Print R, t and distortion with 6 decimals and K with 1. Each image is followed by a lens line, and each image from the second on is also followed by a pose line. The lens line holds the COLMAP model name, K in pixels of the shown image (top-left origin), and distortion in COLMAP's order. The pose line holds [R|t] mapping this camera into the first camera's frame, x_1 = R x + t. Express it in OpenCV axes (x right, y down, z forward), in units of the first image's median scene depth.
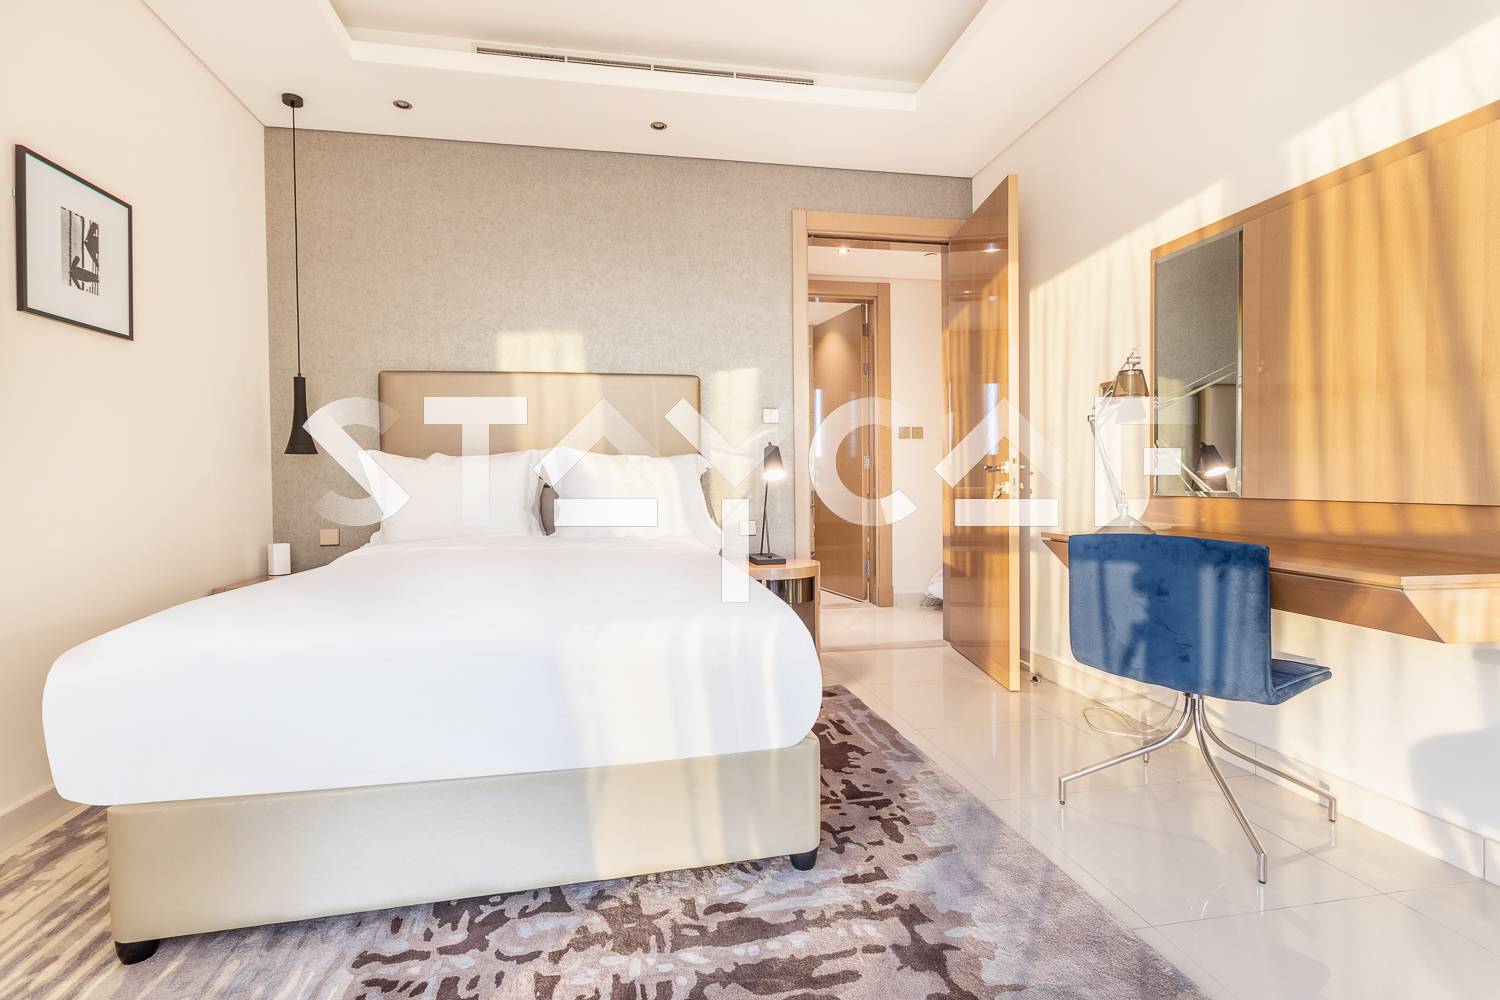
lens RADIAL K [[712.0, 0, 751.2], [0, 712.0, 494.3], [0, 0, 1]] dist [-0.003764, -0.000118]
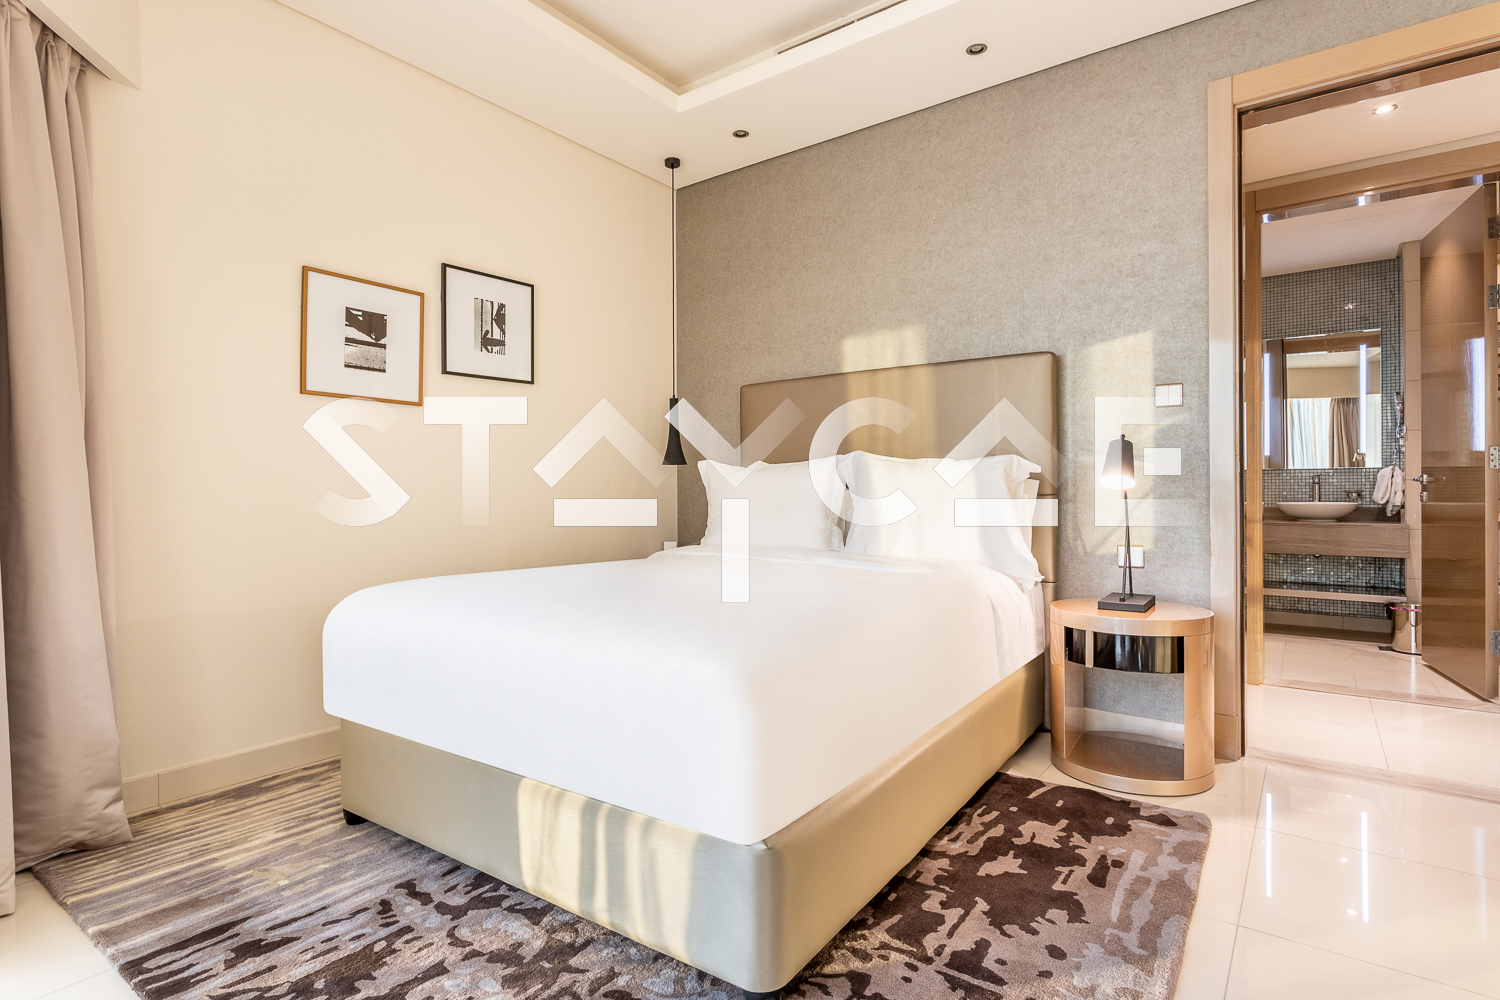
lens RADIAL K [[763.5, 0, 745.8], [0, 763.5, 495.9], [0, 0, 1]] dist [-0.010276, 0.001585]
pose [[0.668439, 0.010675, -0.743691, 0.510832], [-0.016243, 0.999868, -0.000248, -0.011340], [0.743590, 0.012245, 0.668524, 0.354282]]
